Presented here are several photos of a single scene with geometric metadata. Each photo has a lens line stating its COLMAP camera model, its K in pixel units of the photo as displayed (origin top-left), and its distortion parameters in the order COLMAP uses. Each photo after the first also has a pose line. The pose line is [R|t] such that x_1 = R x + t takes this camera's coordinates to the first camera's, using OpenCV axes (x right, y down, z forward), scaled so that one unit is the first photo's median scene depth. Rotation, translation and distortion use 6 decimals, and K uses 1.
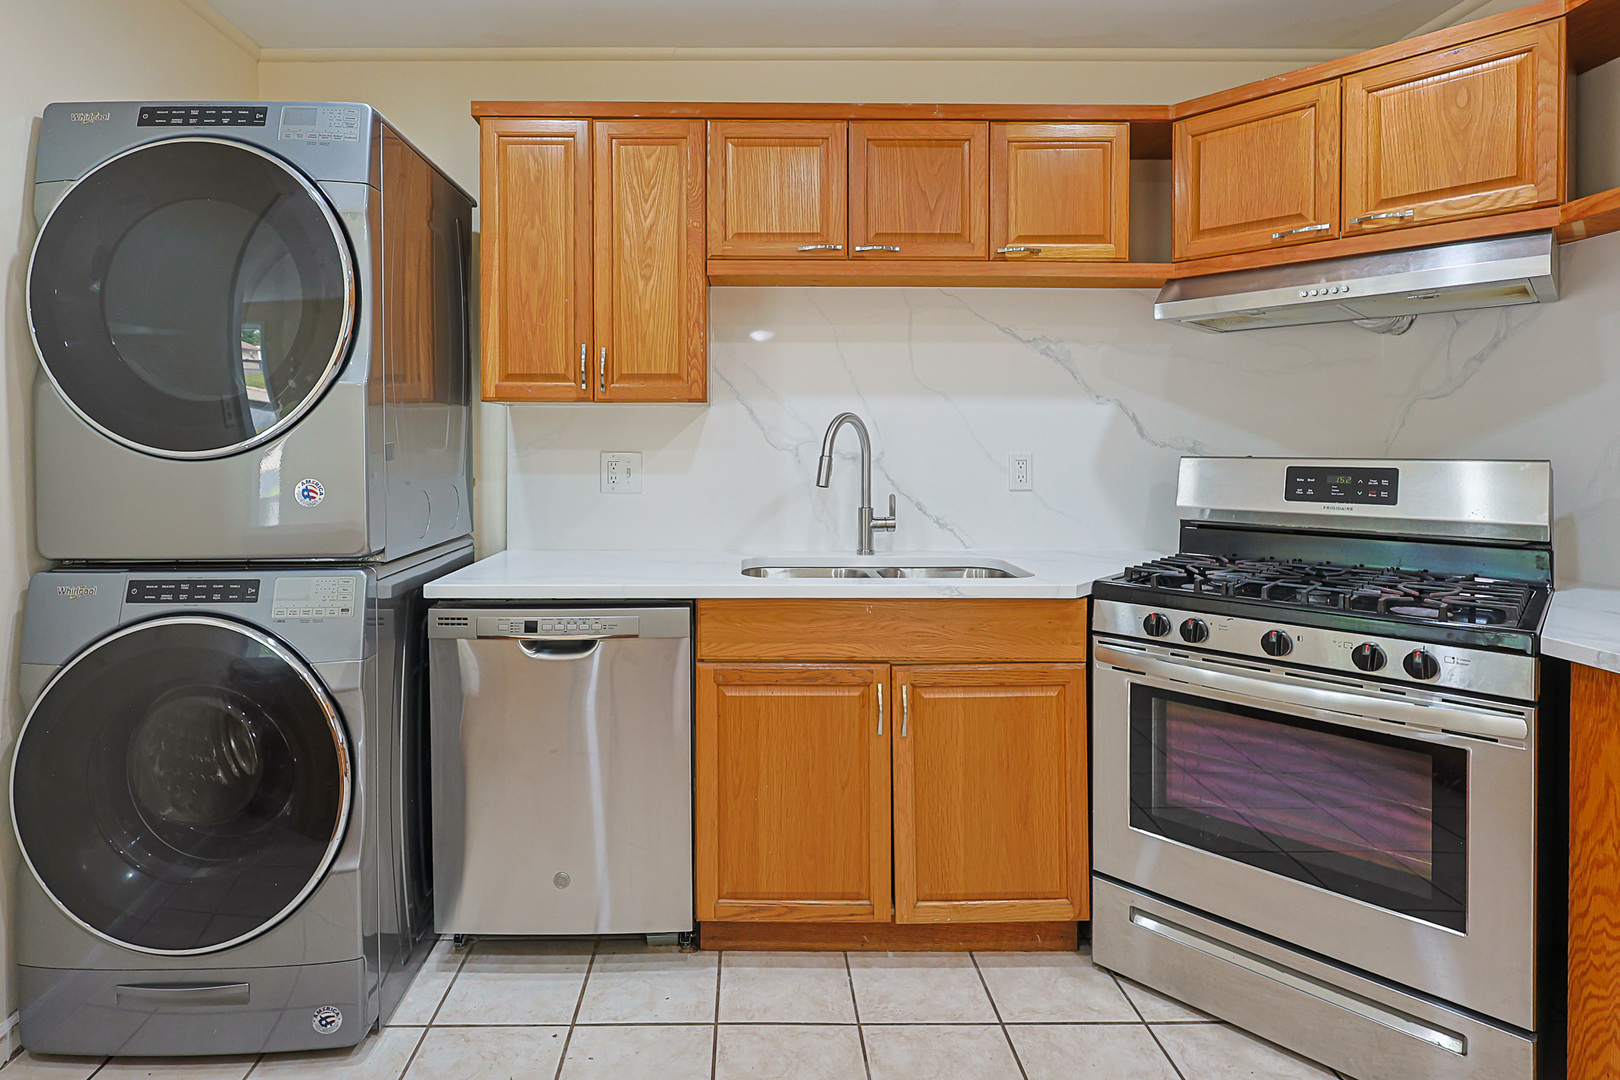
lens RADIAL K [[866.9, 0, 761.7], [0, 866.9, 457.6], [0, 0, 1]] dist [0.001278, 0.000545]
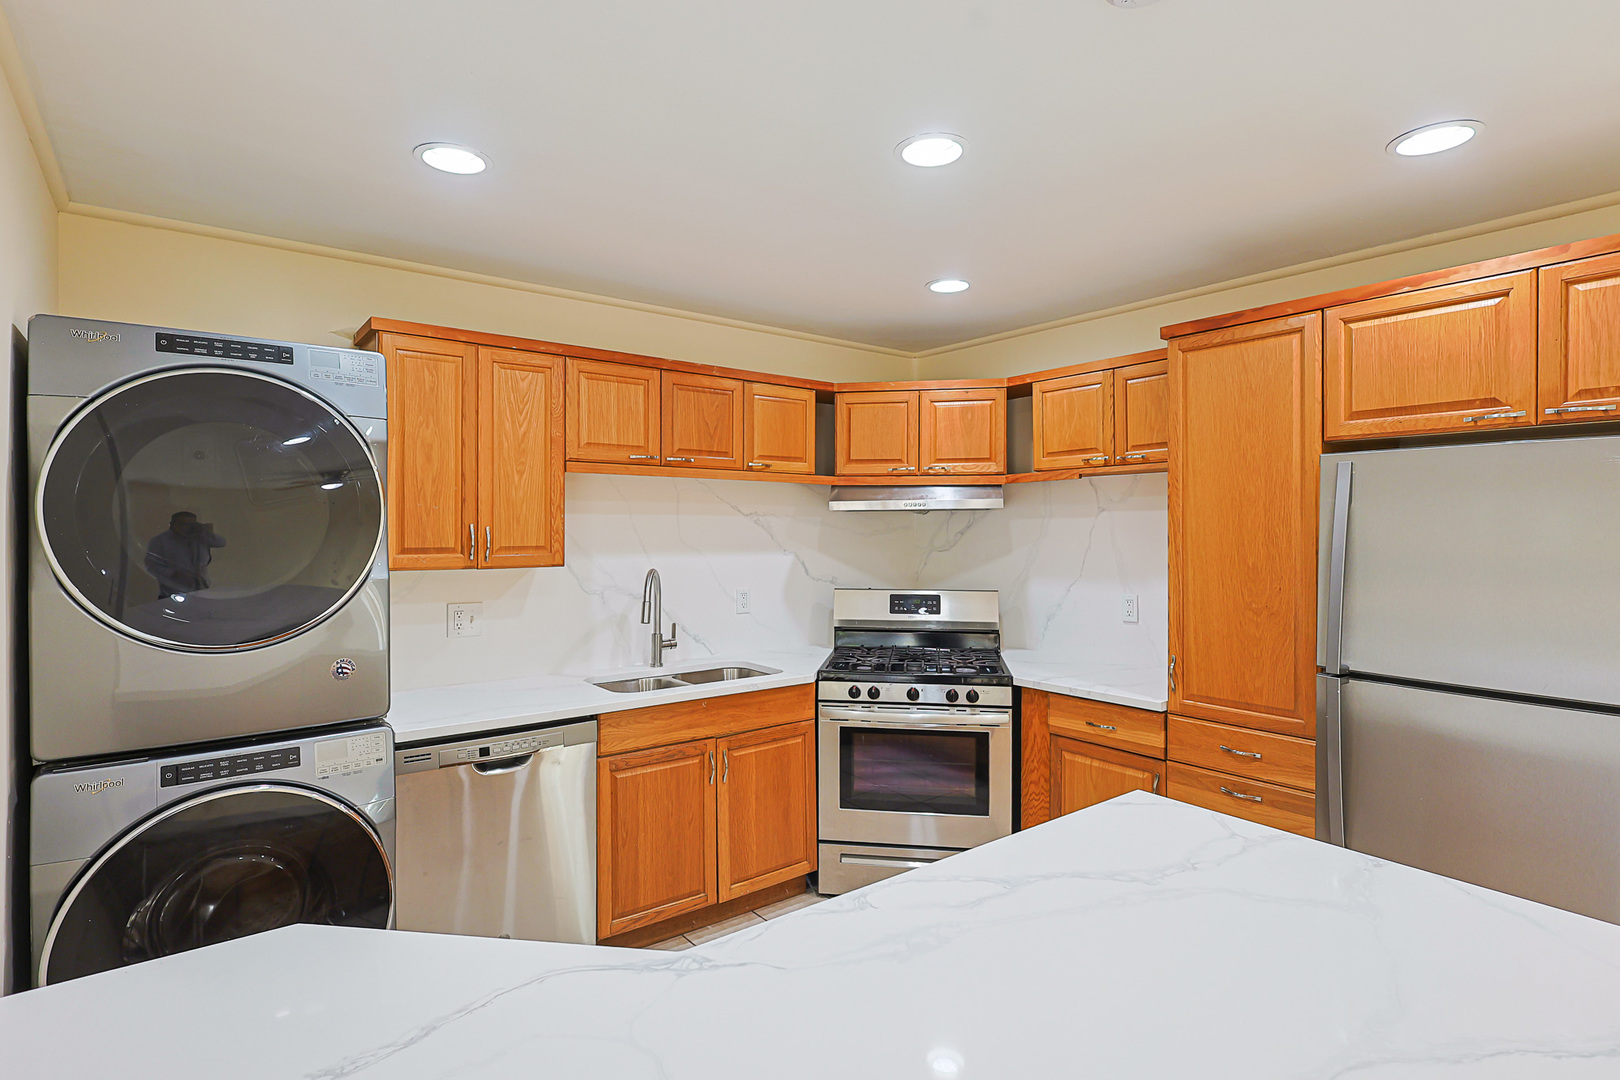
lens RADIAL K [[827.9, 0, 867.6], [0, 827.9, 528.7], [0, 0, 1]] dist [0.001040, 0.000535]
pose [[0.766432, 0.004052, 0.642313, -0.561536], [0.002076, 0.999959, -0.008785, -0.117059], [-0.642323, 0.008066, 0.766392, -0.301912]]
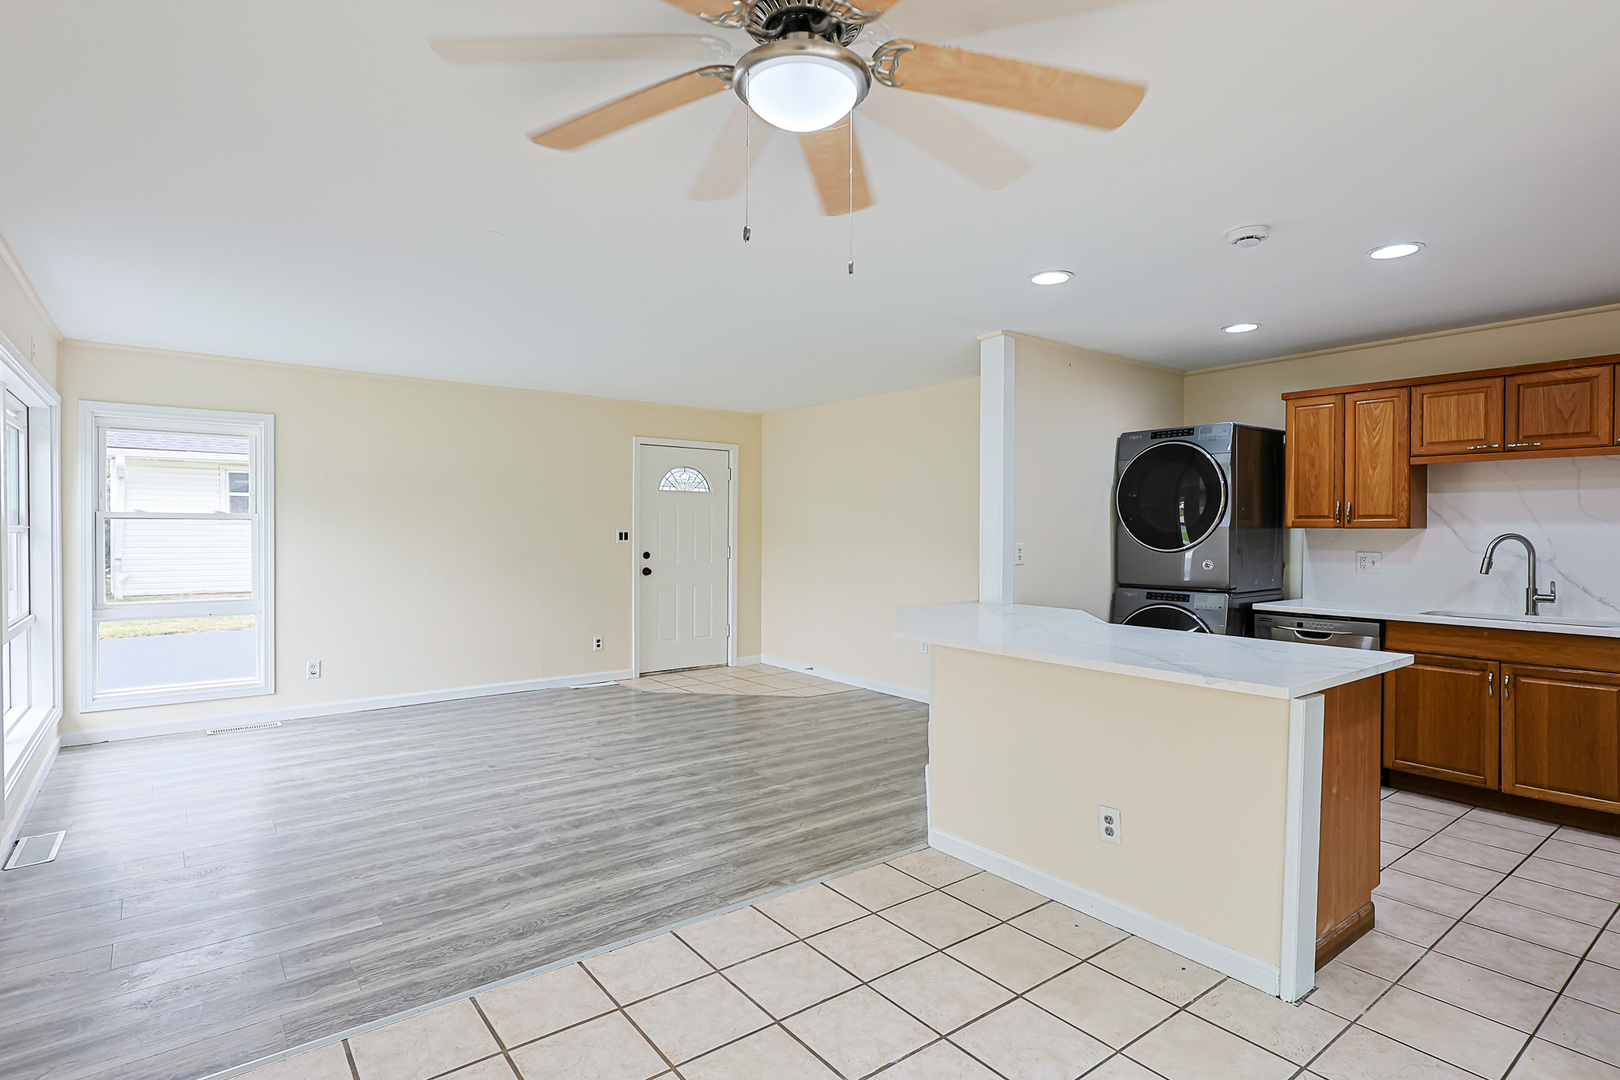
lens RADIAL K [[891.0, 0, 726.9], [0, 891.0, 531.4], [0, 0, 1]] dist [0.000645, 0.001279]
pose [[0.576543, 0.005684, -0.817047, 0.747427], [-0.016772, 0.999847, -0.004880, -0.022642], [0.816894, 0.016517, 0.576551, -1.543678]]
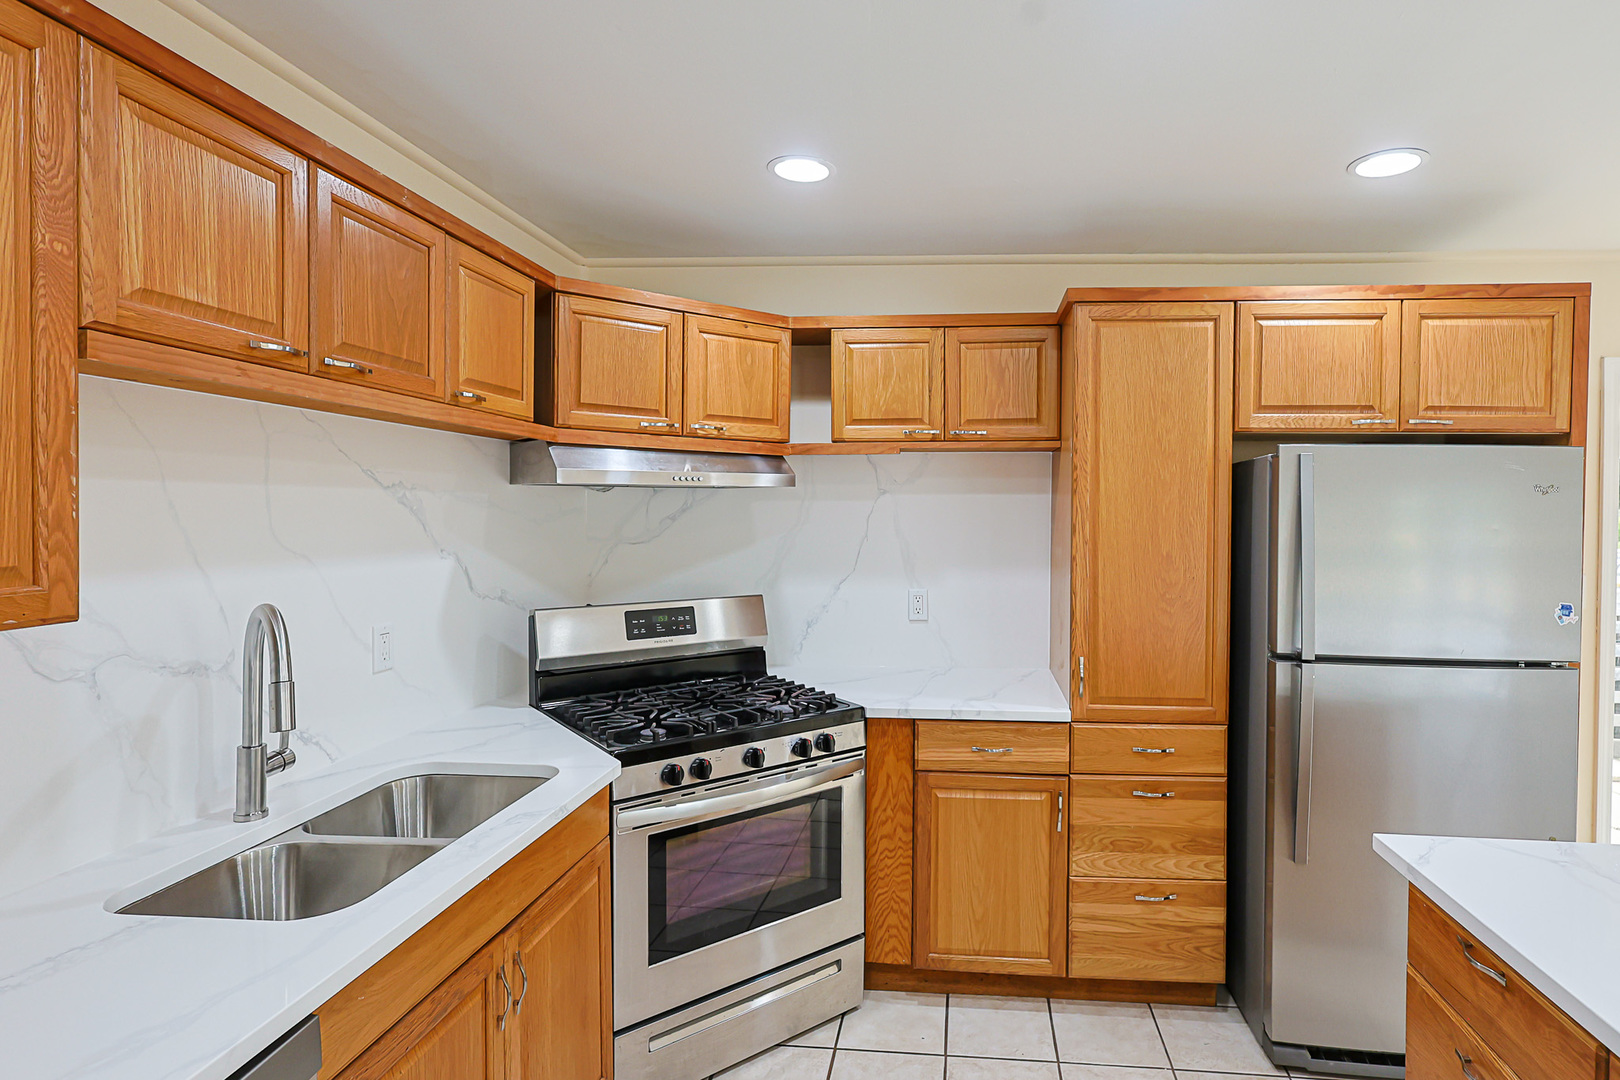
lens RADIAL K [[814.3, 0, 935.3], [0, 814.3, 526.0], [0, 0, 1]] dist [-0.001371, -0.000587]
pose [[0.062985, -0.013998, 0.997916, -0.516969], [0.000737, 0.999902, 0.013979, -0.130430], [-0.998014, -0.000145, 0.062990, 0.527236]]
